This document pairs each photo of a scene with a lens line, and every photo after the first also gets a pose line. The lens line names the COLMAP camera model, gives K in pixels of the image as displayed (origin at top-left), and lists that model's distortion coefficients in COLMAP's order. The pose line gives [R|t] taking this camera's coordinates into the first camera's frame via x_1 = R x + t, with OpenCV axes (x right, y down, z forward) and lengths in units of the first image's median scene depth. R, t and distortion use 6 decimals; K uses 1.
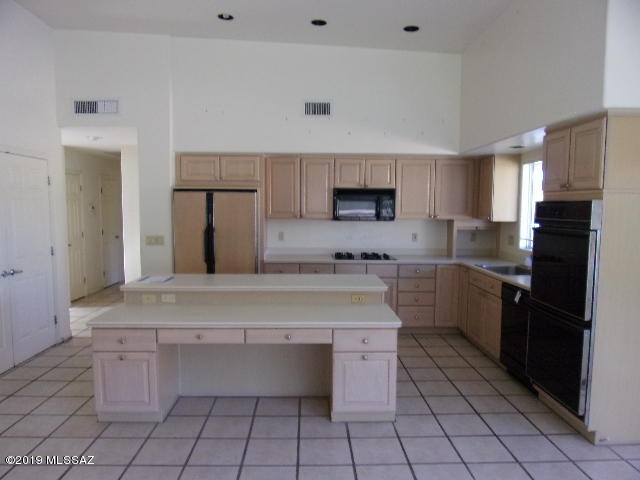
lens RADIAL K [[462.1, 0, 319.2], [0, 462.1, 243.7], [0, 0, 1]] dist [-0.025944, -0.000135]
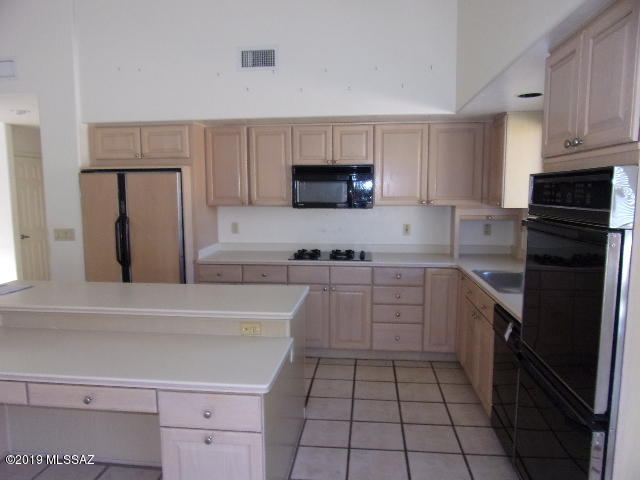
lens RADIAL K [[462.1, 0, 319.2], [0, 462.1, 243.7], [0, 0, 1]] dist [-0.025944, -0.000135]
pose [[0.990321, 0.005134, -0.138704, 0.189228], [-0.000736, 0.999496, 0.031738, -0.016037], [0.138797, -0.031329, 0.989825, 0.255771]]
